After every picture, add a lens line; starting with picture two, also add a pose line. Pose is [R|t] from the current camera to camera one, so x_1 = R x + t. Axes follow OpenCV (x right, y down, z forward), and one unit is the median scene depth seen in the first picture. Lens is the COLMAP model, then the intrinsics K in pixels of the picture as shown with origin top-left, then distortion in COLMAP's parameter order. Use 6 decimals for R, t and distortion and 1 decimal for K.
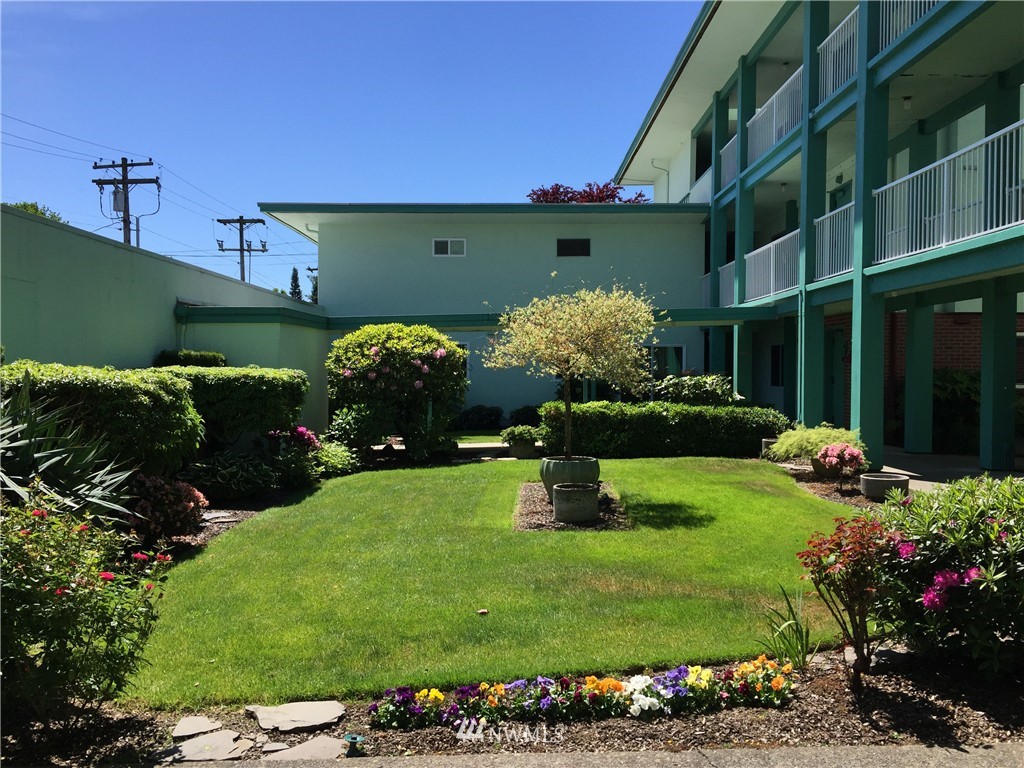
lens RADIAL K [[868.1, 0, 512.6], [0, 868.1, 384.0], [0, 0, 1]] dist [-0.002383, -0.000264]
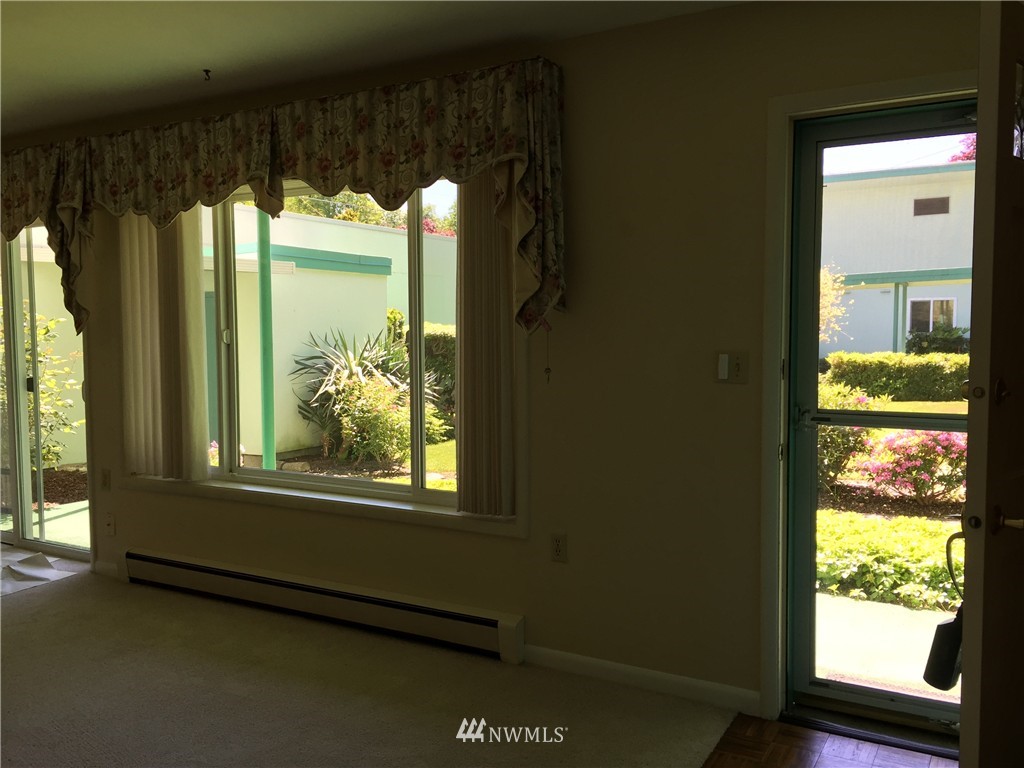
lens RADIAL K [[868.1, 0, 511.5], [0, 868.1, 384.1], [0, 0, 1]] dist [-0.002383, -0.000264]
pose [[0.869240, 0.026162, -0.493698, 0.244882], [-0.001325, 0.998719, 0.050590, 0.004590], [0.494389, -0.043321, 0.868161, -0.247330]]
